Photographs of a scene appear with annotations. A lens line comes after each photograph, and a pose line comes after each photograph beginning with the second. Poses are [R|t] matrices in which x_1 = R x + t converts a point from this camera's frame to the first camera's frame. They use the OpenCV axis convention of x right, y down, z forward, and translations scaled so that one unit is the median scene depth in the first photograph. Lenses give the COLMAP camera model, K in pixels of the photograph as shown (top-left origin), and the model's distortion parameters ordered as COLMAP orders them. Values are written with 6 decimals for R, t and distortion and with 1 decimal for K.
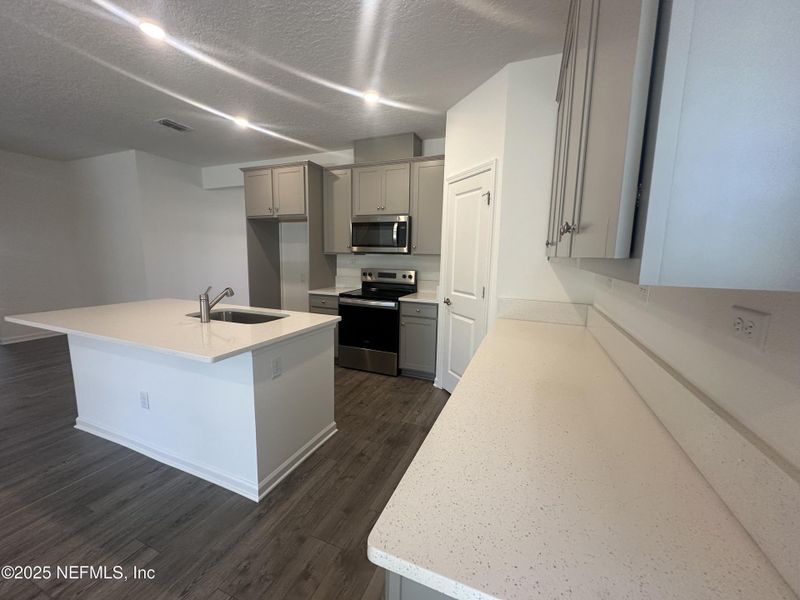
lens RADIAL K [[321.0, 0, 400.8], [0, 321.0, 296.9], [0, 0, 1]] dist [-0.000466, 0.000106]
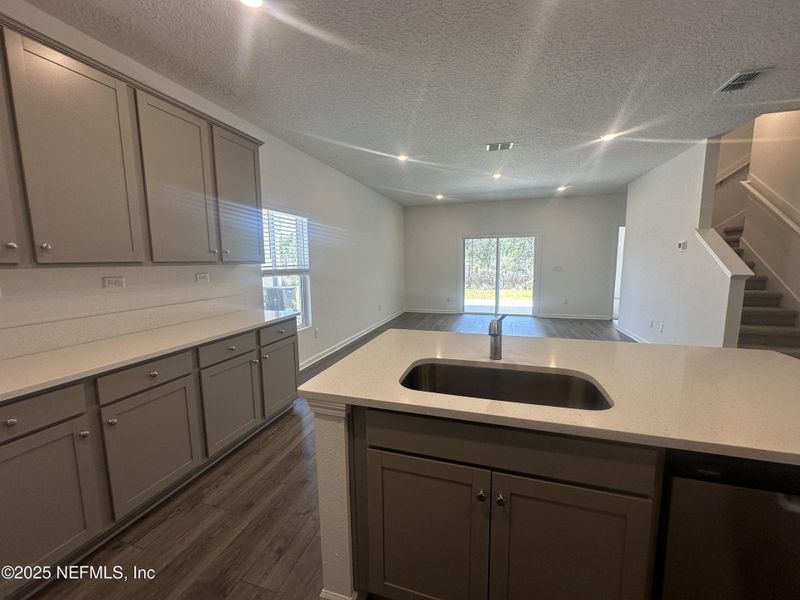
lens RADIAL K [[321.0, 0, 400.8], [0, 321.0, 296.9], [0, 0, 1]] dist [-0.000466, 0.000106]
pose [[-0.995505, 0.003883, -0.094634, -0.207081], [-0.019923, 0.968219, 0.249308, -0.140923], [0.092595, 0.250072, -0.963789, 1.016061]]
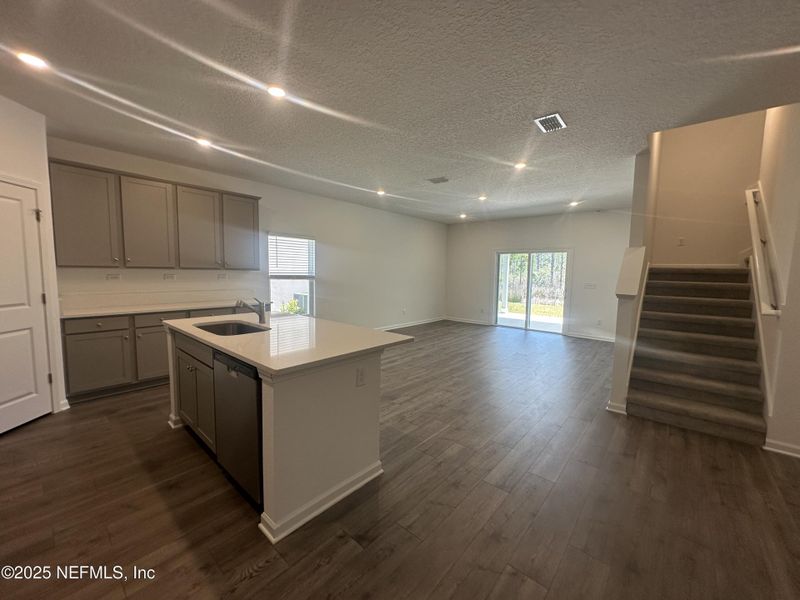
lens RADIAL K [[321.0, 0, 400.8], [0, 321.0, 296.9], [0, 0, 1]] dist [-0.000466, 0.000106]
pose [[-0.948706, -0.059168, 0.310573, -0.967418], [0.009800, 0.976357, 0.215943, -0.189931], [-0.316007, 0.207910, -0.925696, 1.257811]]
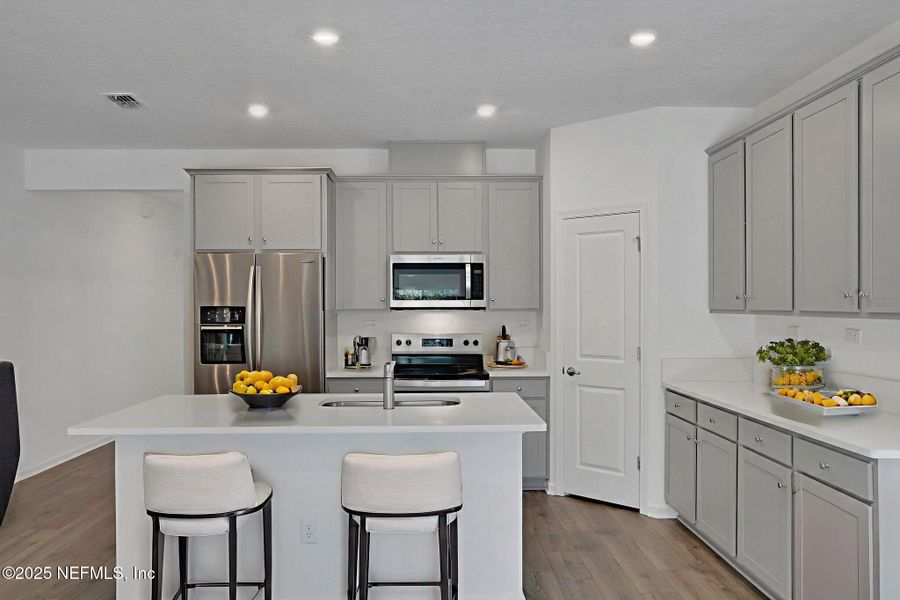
lens RADIAL K [[680.8, 0, 449.4], [0, 680.8, 309.2], [0, 0, 1]] dist [-0.006351, -0.001389]
pose [[0.911526, -0.024202, 0.410529, -0.696486], [0.075533, 0.991137, -0.109282, 0.021572], [-0.404246, 0.130622, 0.905275, -0.314100]]
